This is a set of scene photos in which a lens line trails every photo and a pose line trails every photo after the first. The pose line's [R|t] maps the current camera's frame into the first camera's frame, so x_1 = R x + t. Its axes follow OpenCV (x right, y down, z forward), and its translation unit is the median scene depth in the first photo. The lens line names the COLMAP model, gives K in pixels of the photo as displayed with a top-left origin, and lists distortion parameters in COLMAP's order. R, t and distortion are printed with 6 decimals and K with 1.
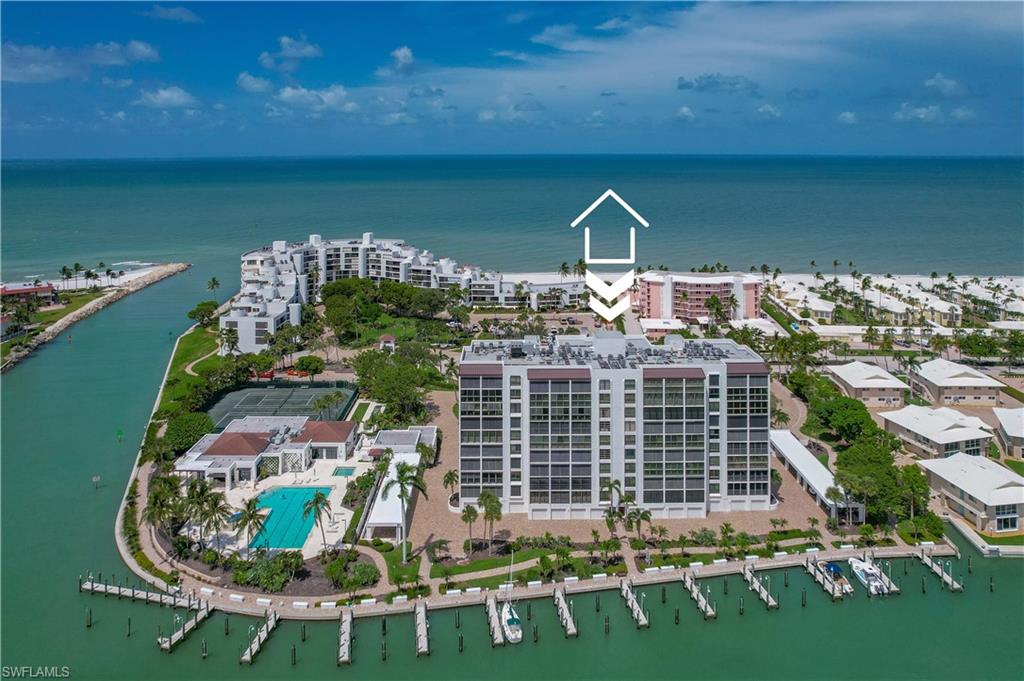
lens RADIAL K [[673.9, 0, 516.9], [0, 673.9, 335.8], [0, 0, 1]] dist [-0.003932, 0.003317]
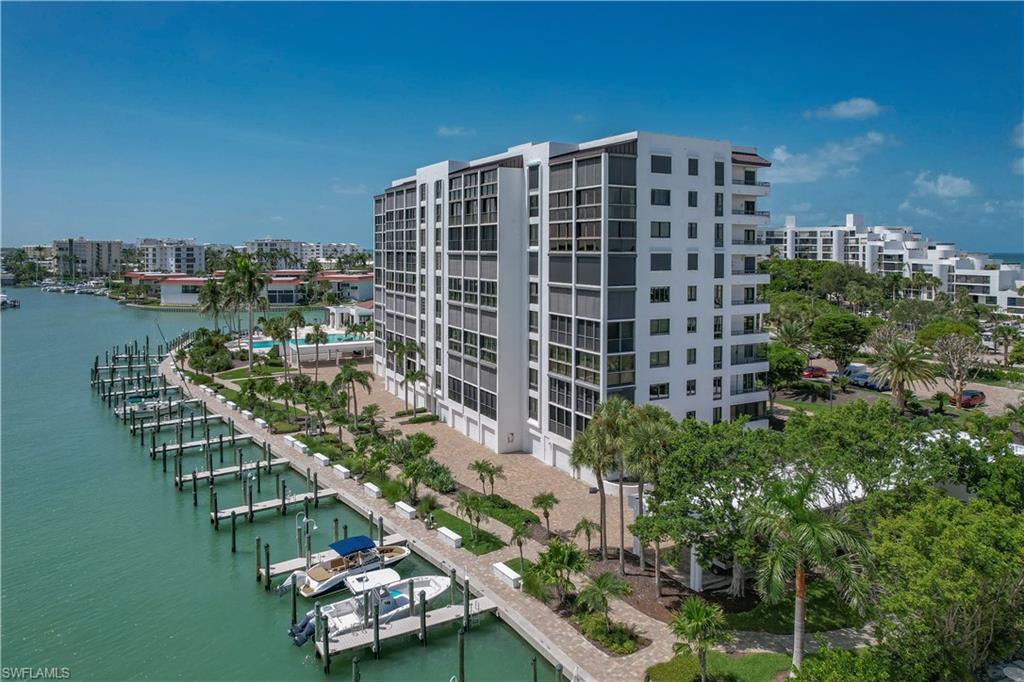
lens RADIAL K [[673.9, 0, 511.3], [0, 673.9, 336.4], [0, 0, 1]] dist [-0.003932, 0.003317]
pose [[0.502056, 0.126071, -0.855597, 0.672118], [-0.220751, 0.975227, 0.014163, 0.163364], [0.836187, 0.181763, 0.517449, 0.687542]]
